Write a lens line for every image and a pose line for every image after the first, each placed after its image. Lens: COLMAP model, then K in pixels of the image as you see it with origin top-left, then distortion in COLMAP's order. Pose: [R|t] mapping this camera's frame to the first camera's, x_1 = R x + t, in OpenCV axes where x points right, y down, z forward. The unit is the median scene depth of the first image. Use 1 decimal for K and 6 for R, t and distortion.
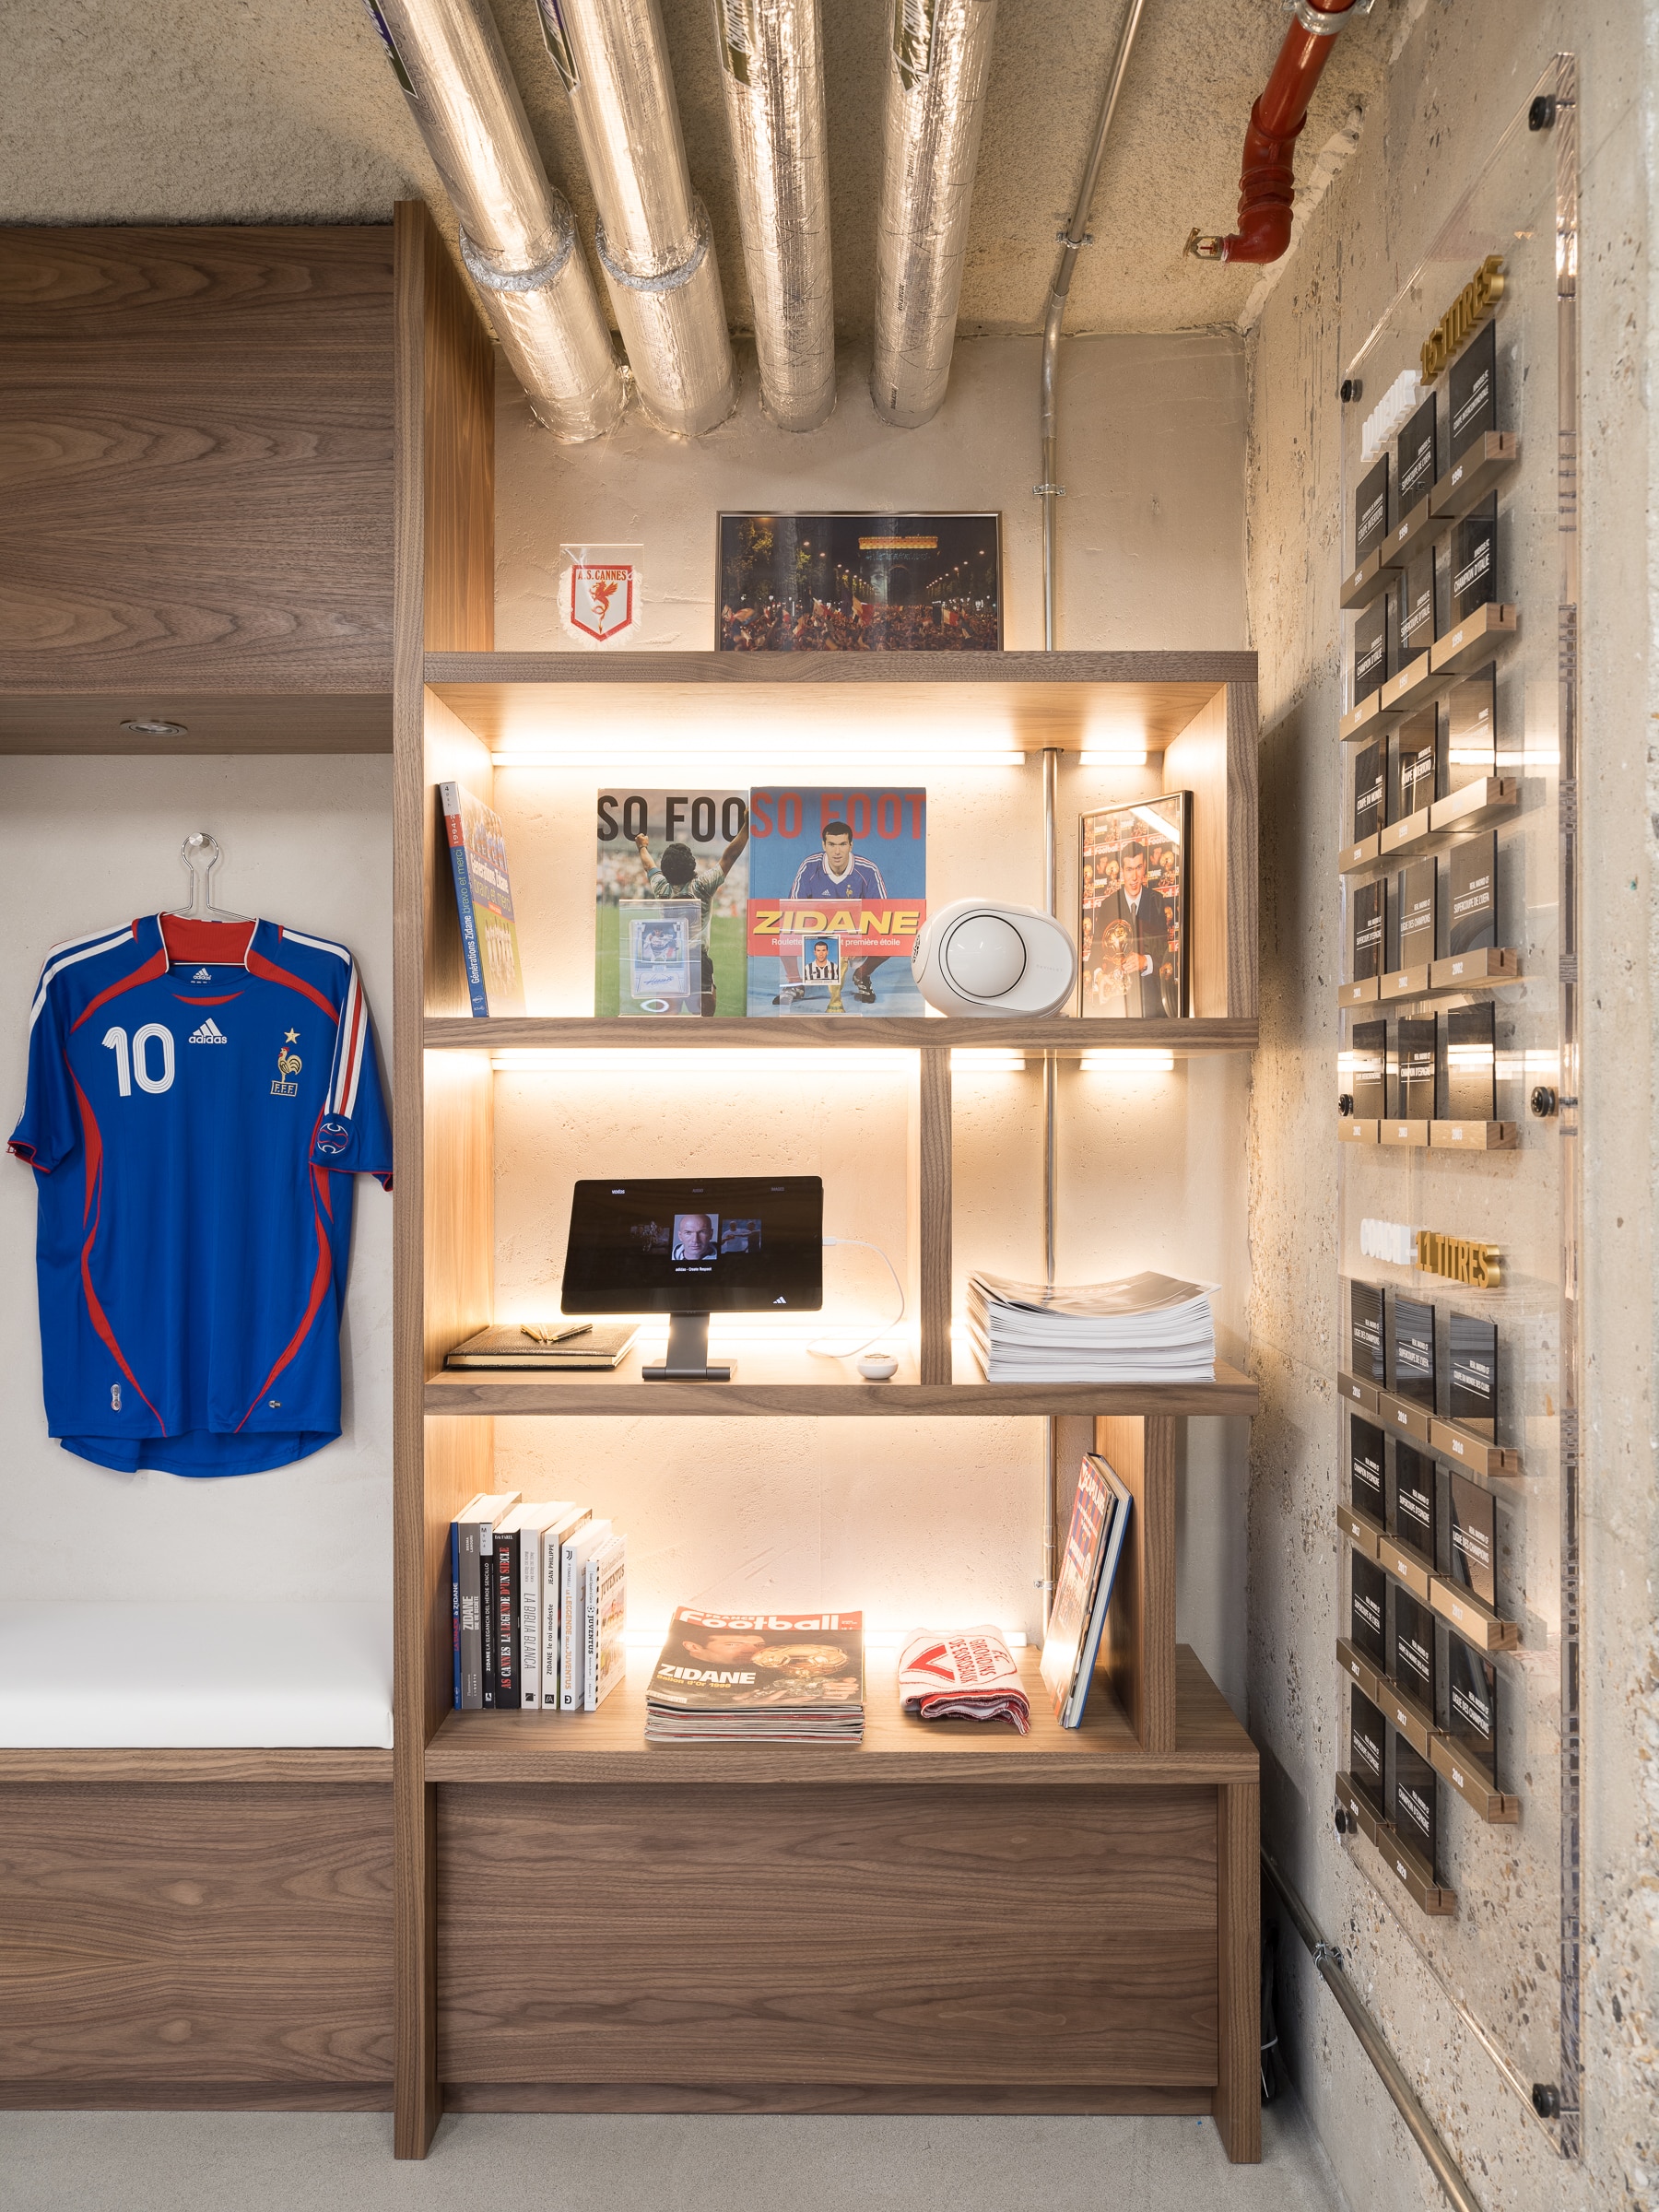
lens RADIAL K [[1656.5, 0, 829.6], [0, 1656.5, 1099.1], [0, 0, 1]] dist [-0.005527, 0.006582]
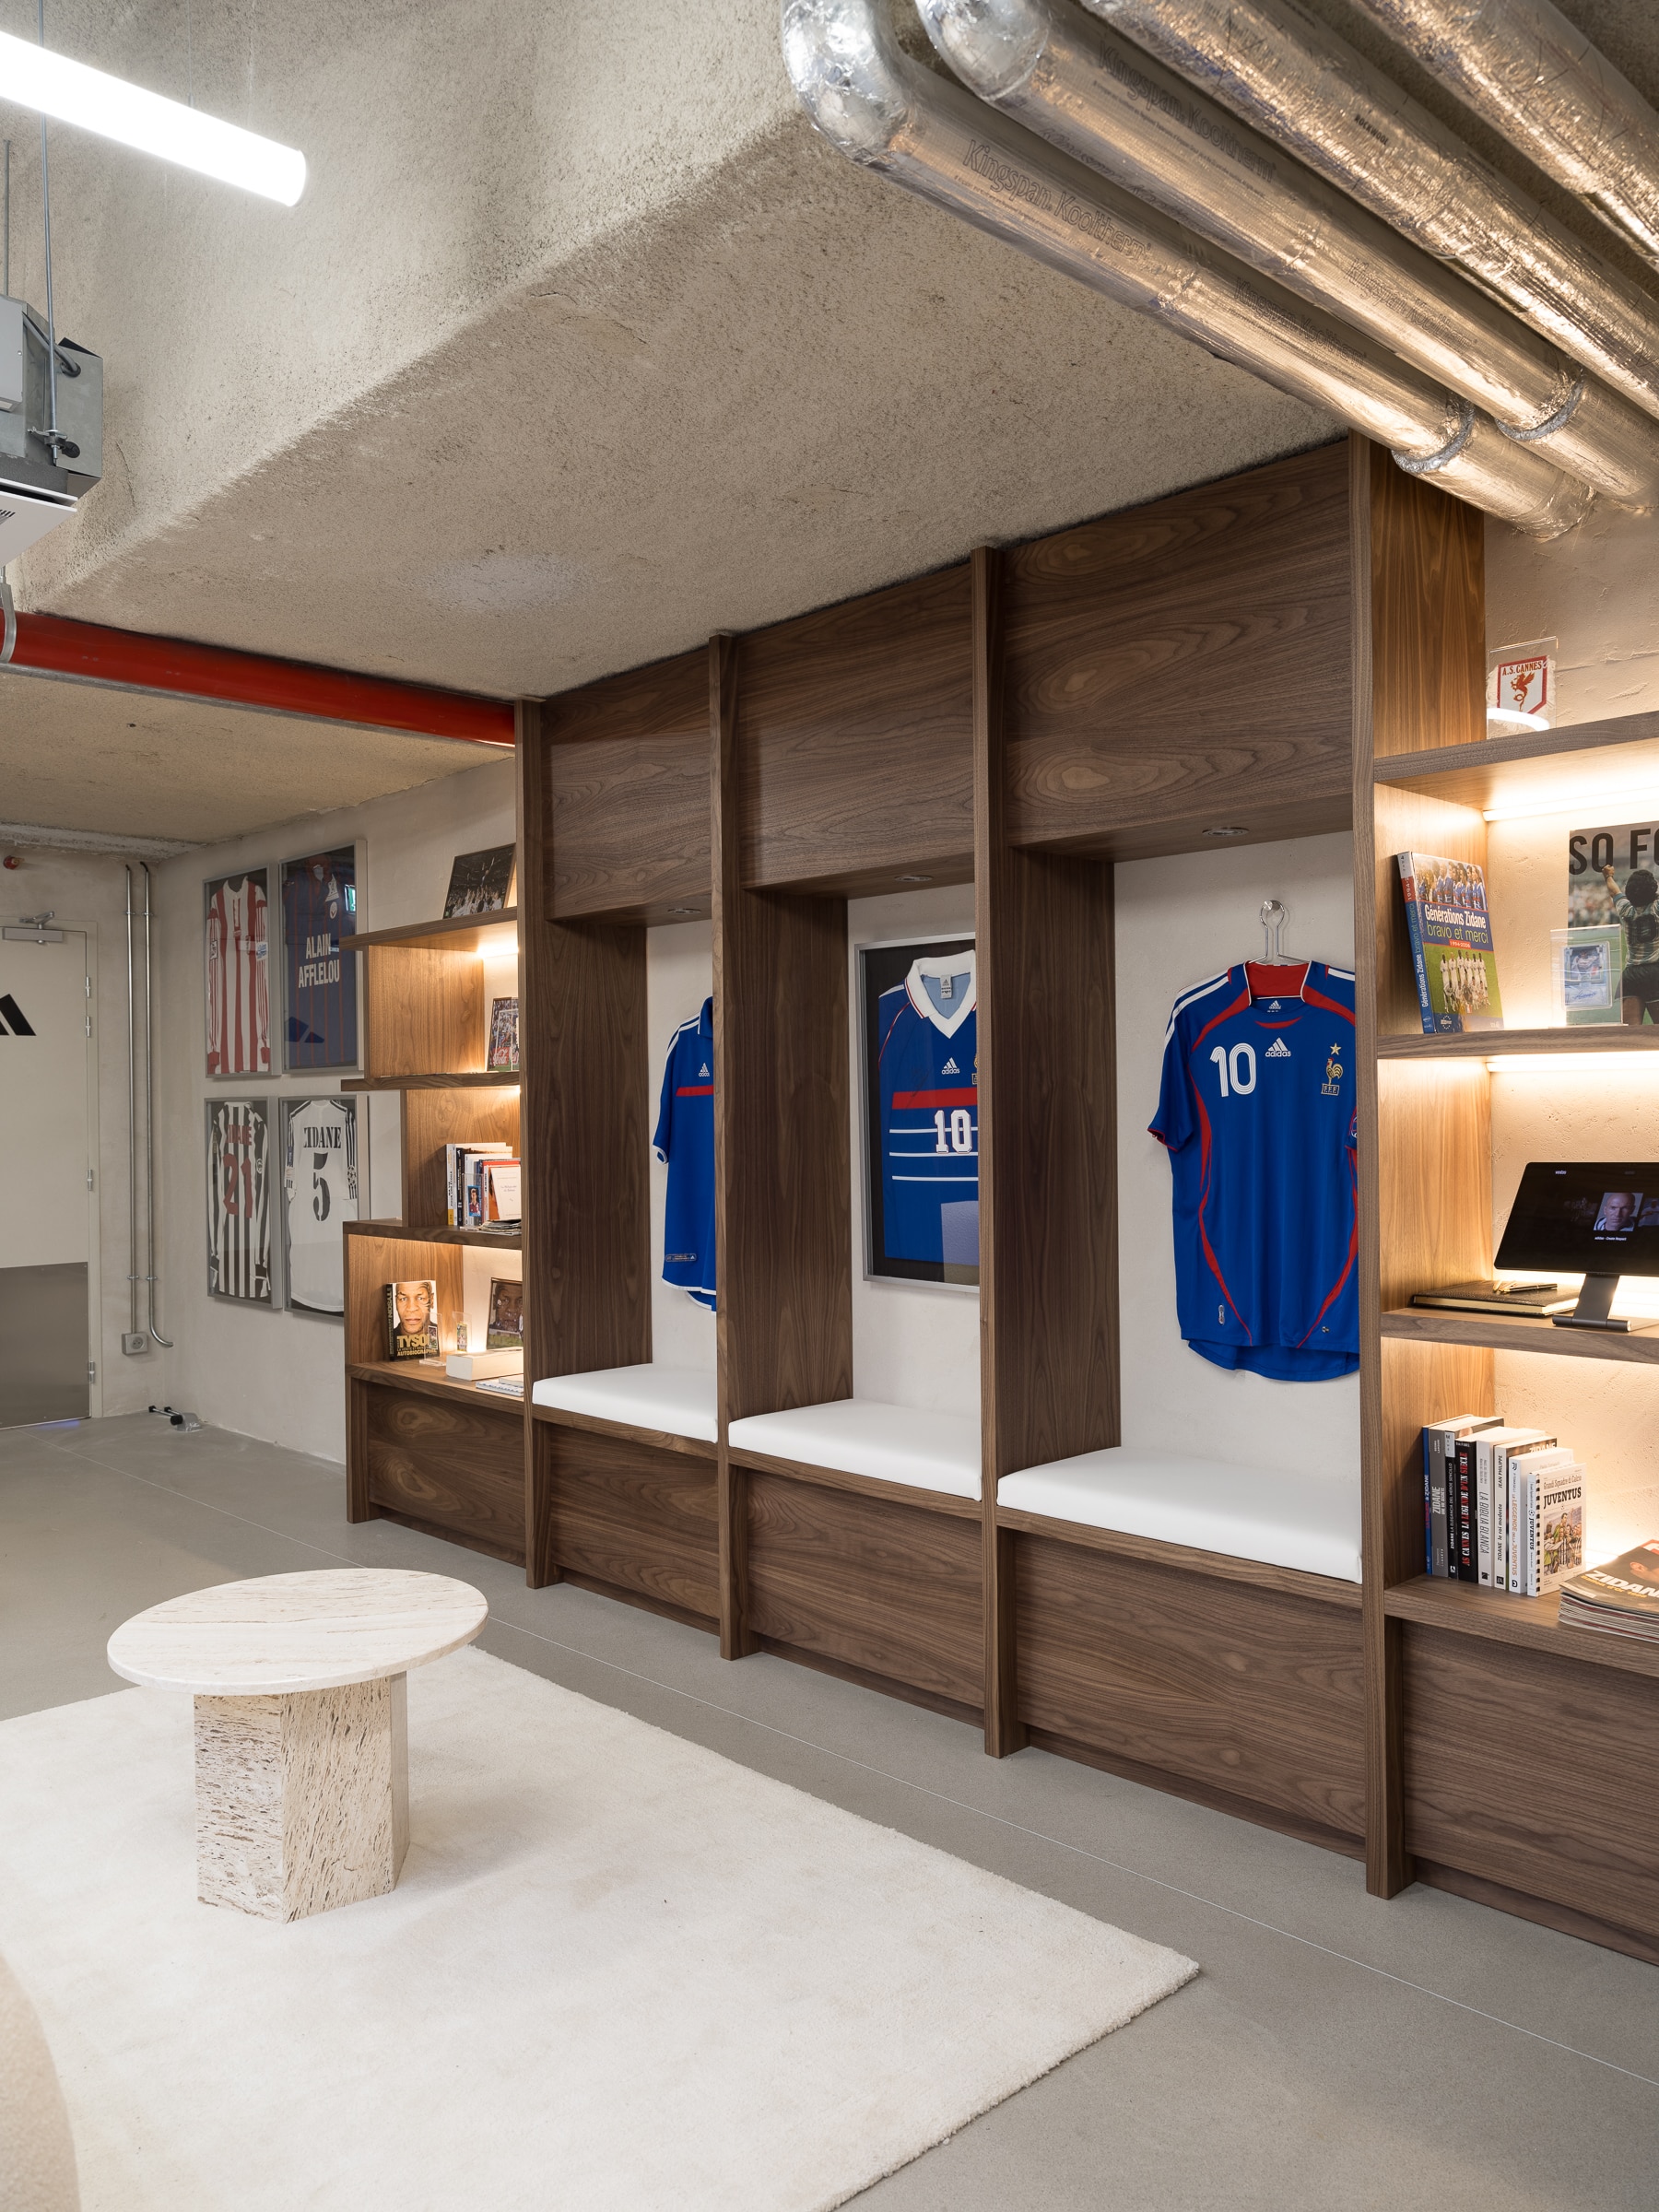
lens RADIAL K [[1656.5, 0, 829.6], [0, 1656.5, 1099.1], [0, 0, 1]] dist [-0.005527, 0.006582]
pose [[0.695352, -0.009875, -0.718601, 0.387837], [0.013006, 0.999915, -0.001155, -0.002792], [0.718551, -0.008543, 0.695422, -0.225934]]
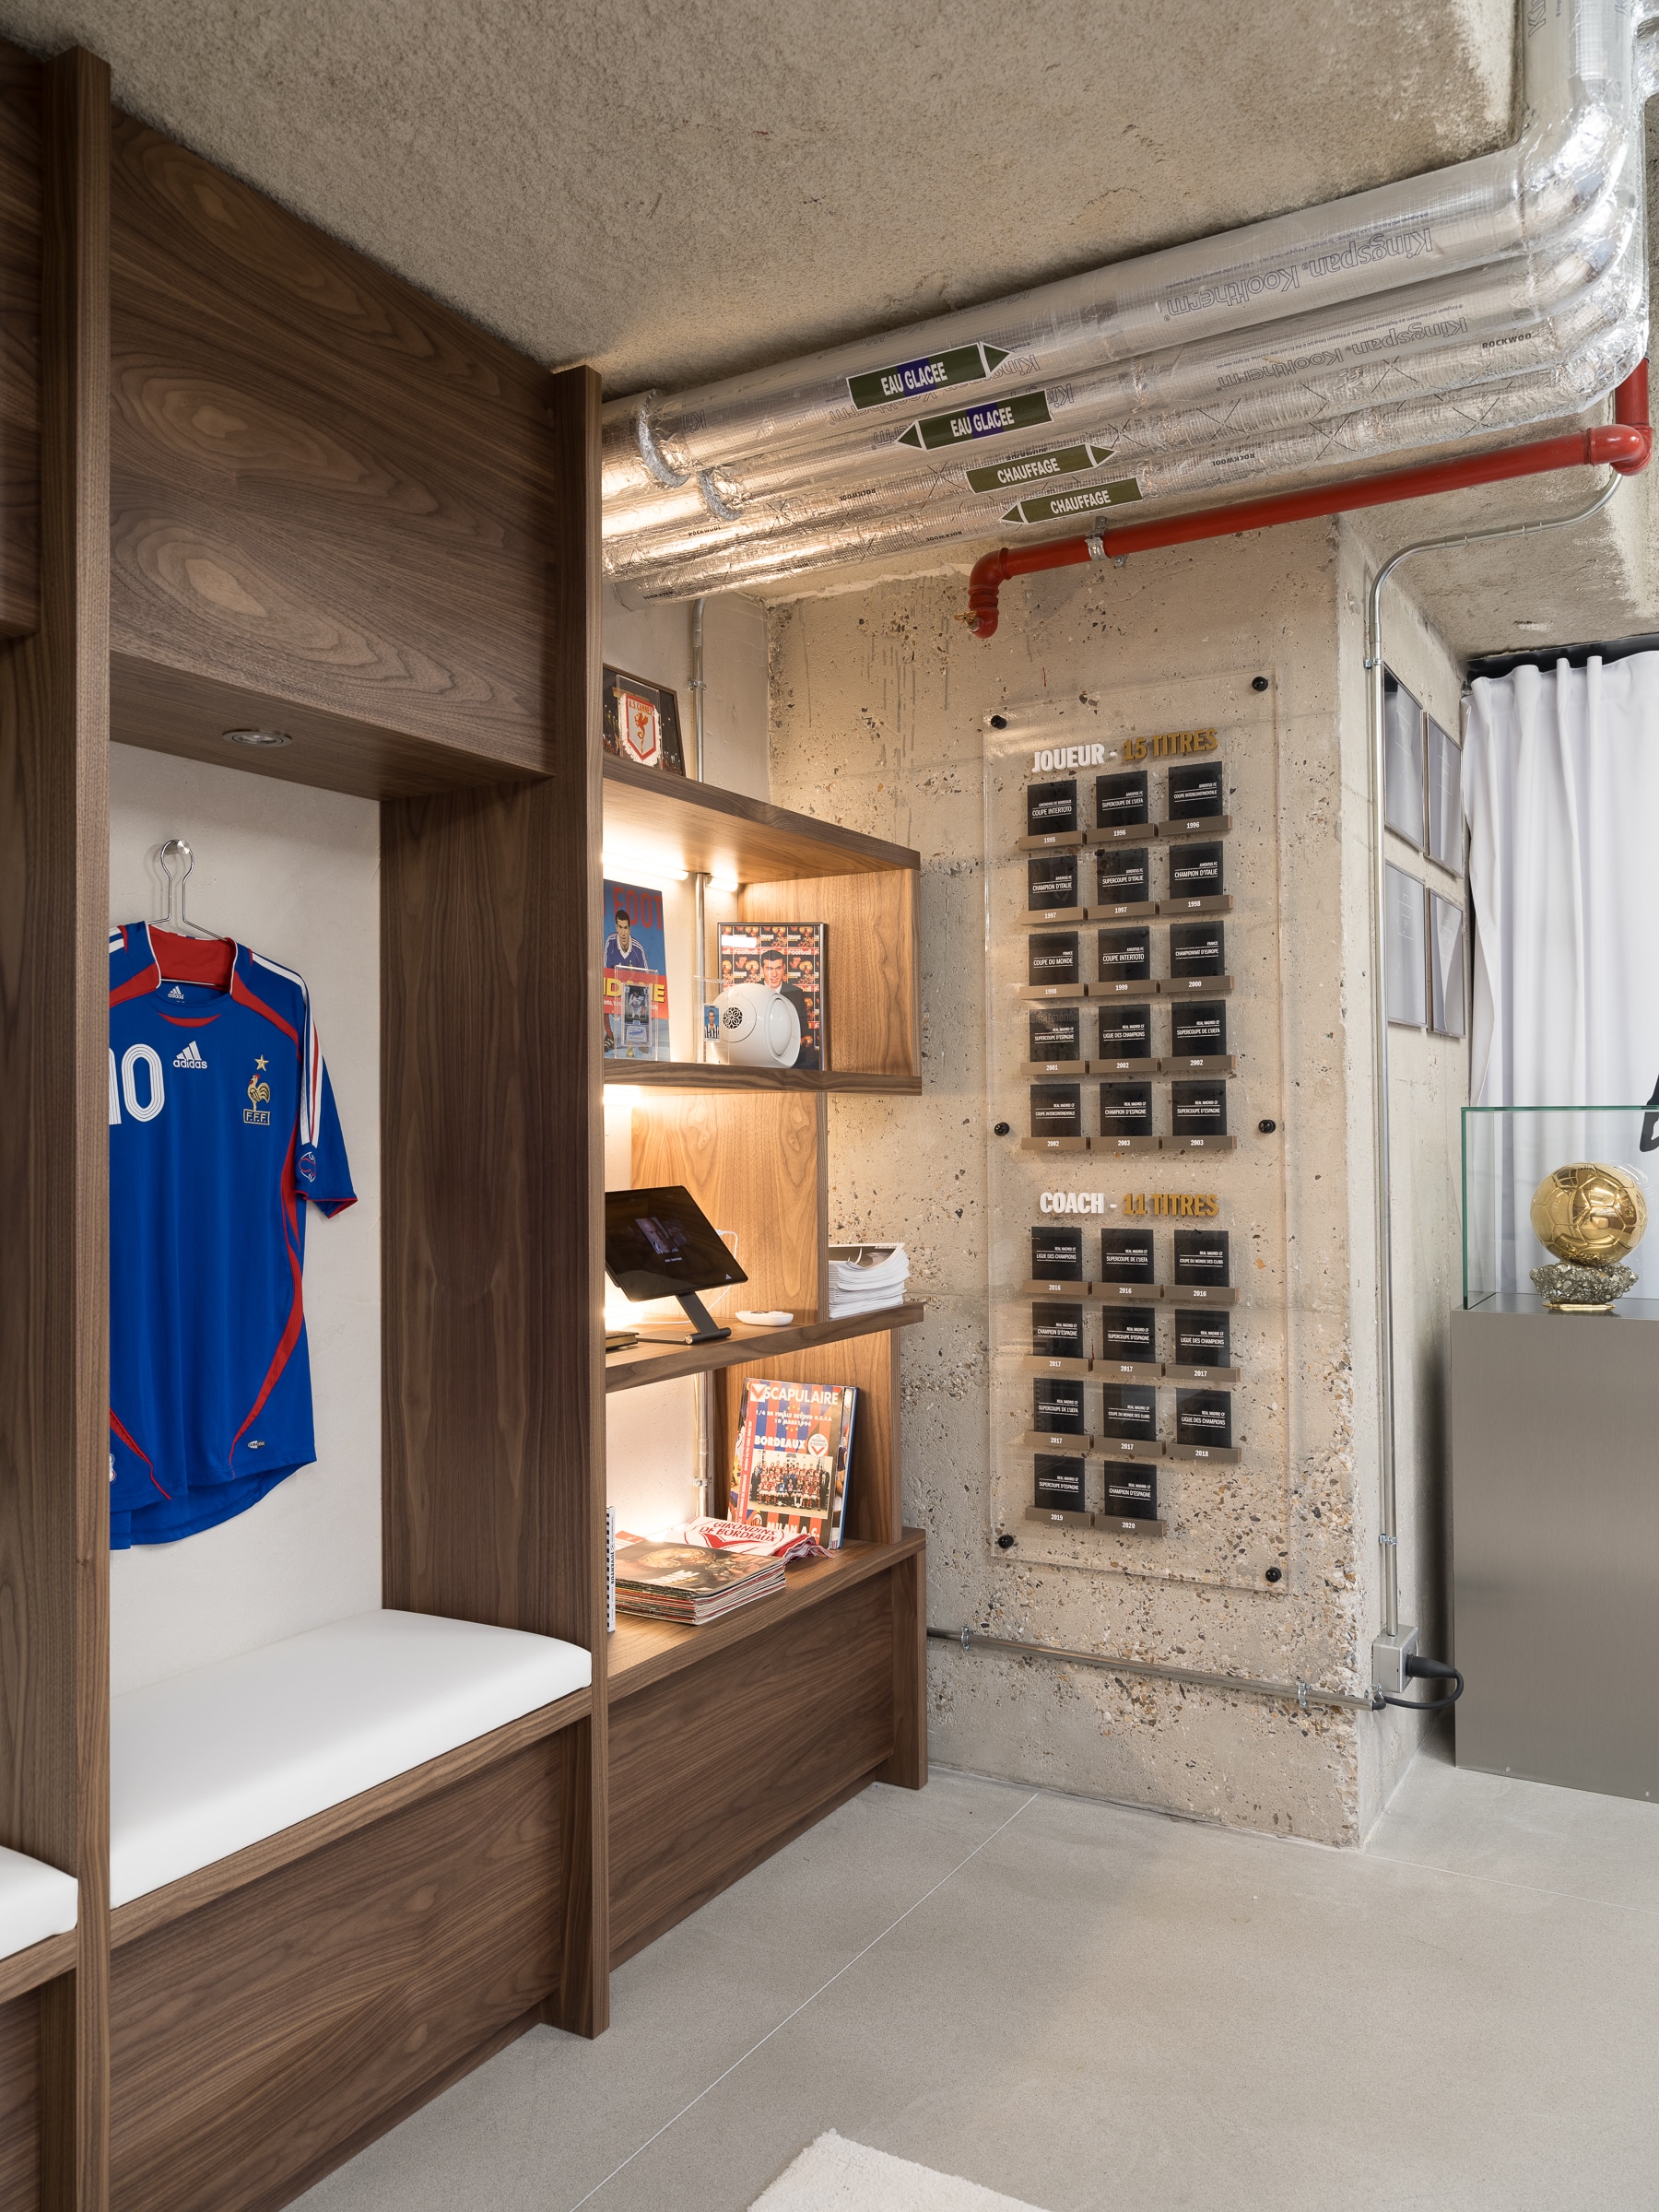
lens RADIAL K [[1656.5, 0, 829.6], [0, 1656.5, 1099.1], [0, 0, 1]] dist [-0.005527, 0.006582]
pose [[0.494405, 0.014186, 0.869116, -1.159227], [0.003804, 0.999822, -0.018483, 0.002719], [-0.869223, 0.012445, 0.494263, 0.264503]]
